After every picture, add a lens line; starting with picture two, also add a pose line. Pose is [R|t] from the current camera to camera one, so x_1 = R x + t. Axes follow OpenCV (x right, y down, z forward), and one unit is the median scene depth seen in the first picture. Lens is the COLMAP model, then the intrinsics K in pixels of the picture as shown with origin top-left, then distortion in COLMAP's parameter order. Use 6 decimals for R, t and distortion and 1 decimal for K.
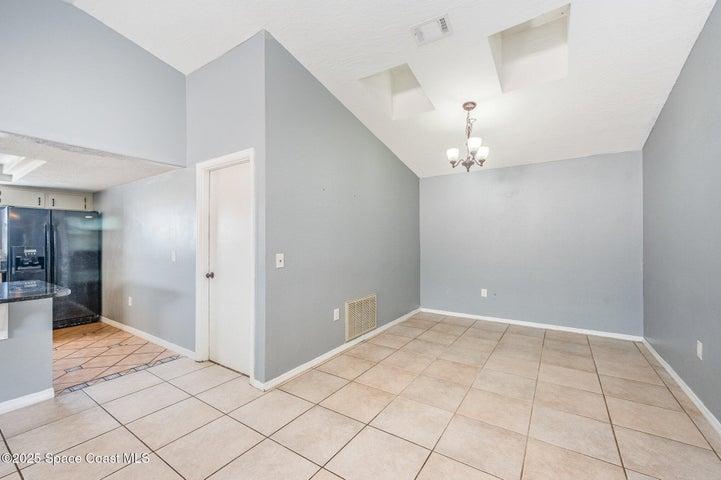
lens RADIAL K [[291.7, 0, 365.1], [0, 291.7, 239.0], [0, 0, 1]] dist [0.009052, -0.000083]
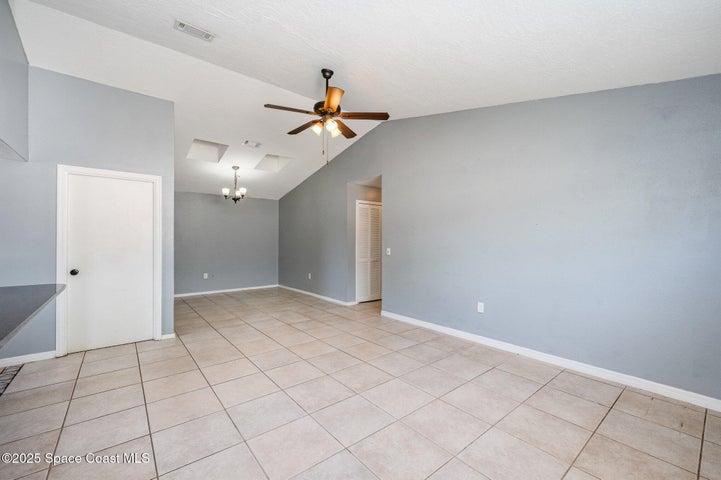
lens RADIAL K [[295.3, 0, 360.4], [0, 295.3, 238.1], [0, 0, 1]] dist [0.000161, -0.000001]
pose [[0.294842, 0.012311, 0.955467, -1.137487], [-0.006957, 0.999918, -0.010737, 0.001486], [-0.955521, -0.003481, 0.294904, -0.290053]]
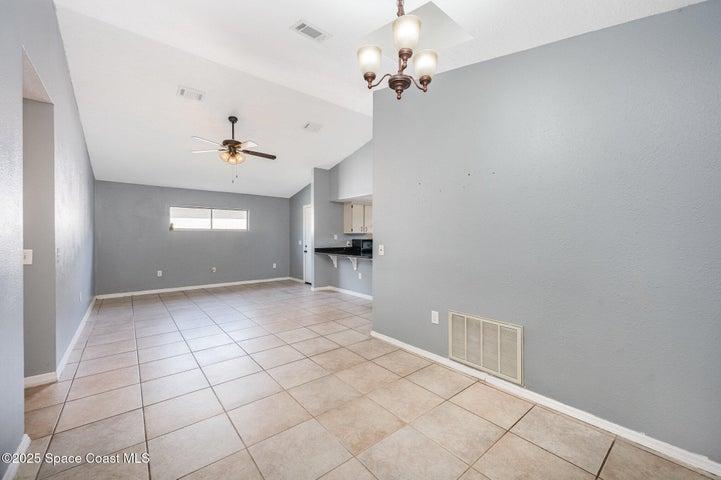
lens RADIAL K [[293.6, 0, 355.8], [0, 293.6, 239.8], [0, 0, 1]] dist [-0.000445, 0.000066]
pose [[-0.311607, 0.012017, -0.950135, 0.819960], [0.006558, 0.999923, 0.010496, 0.007739], [0.950188, -0.002960, -0.311662, 1.029504]]
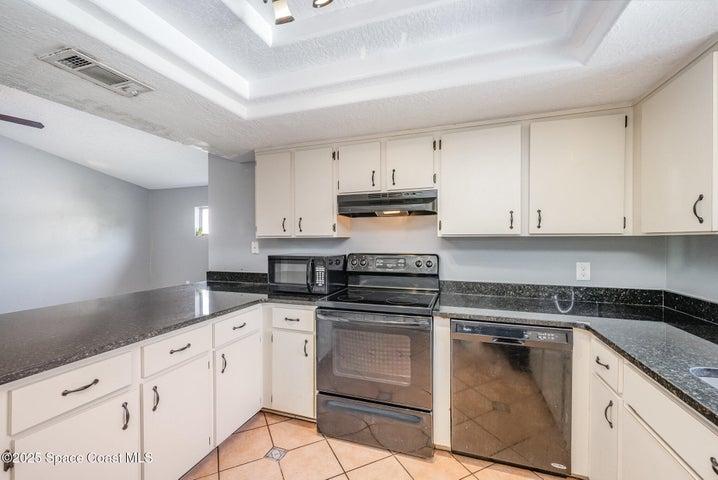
lens RADIAL K [[297.1, 0, 359.0], [0, 297.1, 240.0], [0, 0, 1]] dist [-0.000070, -0.000004]
pose [[-0.970587, 0.008704, -0.240594, -1.189084], [0.009397, 0.999954, -0.001733, -0.004513], [0.240568, -0.003943, -0.970624, 1.148971]]
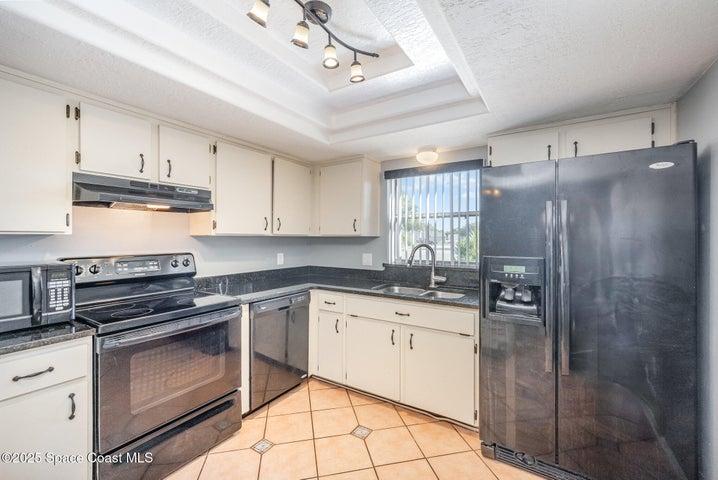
lens RADIAL K [[297.1, 0, 359.0], [0, 297.1, 240.0], [0, 0, 1]] dist [-0.000070, -0.000004]
pose [[0.005183, 0.010395, -0.999933, -0.847335], [0.007433, 0.999918, 0.010433, -0.005165], [0.999959, -0.007487, 0.005106, 0.916607]]
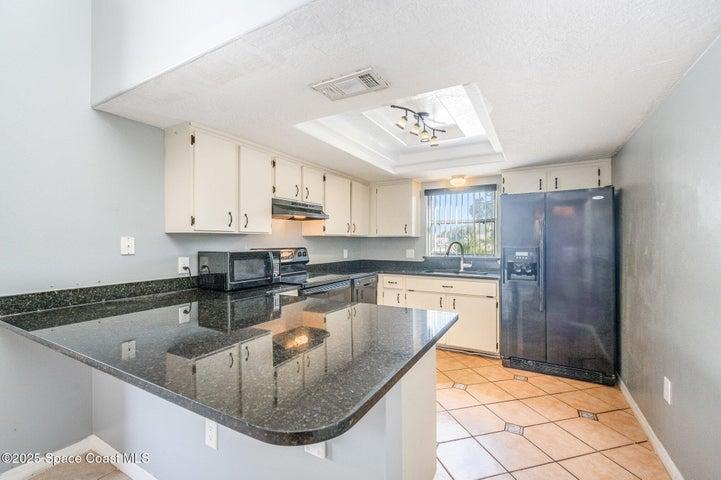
lens RADIAL K [[309.0, 0, 359.3], [0, 309.0, 242.4], [0, 0, 1]] dist [0.001251, -0.000046]
pose [[0.053433, 0.006498, -0.998550, -0.483156], [0.009398, 0.999931, 0.007009, 0.005491], [0.998527, -0.009759, 0.053368, 0.668060]]
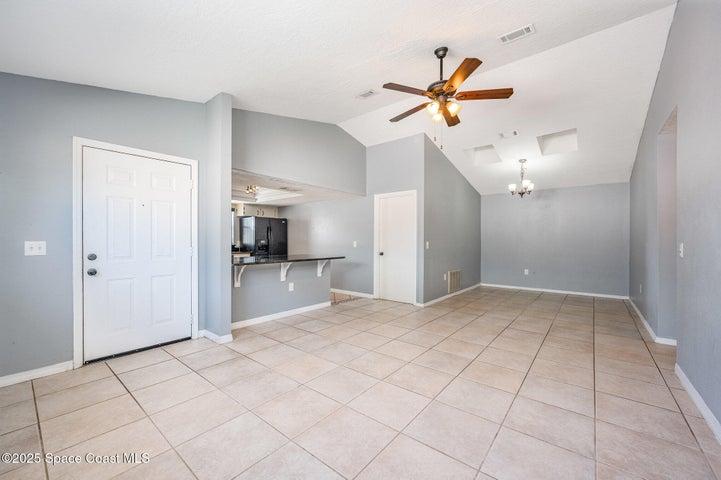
lens RADIAL K [[286.4, 0, 369.1], [0, 286.4, 239.9], [0, 0, 1]] dist [-0.002359, -0.000035]
pose [[0.997315, 0.006494, -0.072944, -0.428785], [-0.006320, 0.999977, 0.002609, 0.025990], [0.072959, -0.002141, 0.997333, -0.776268]]
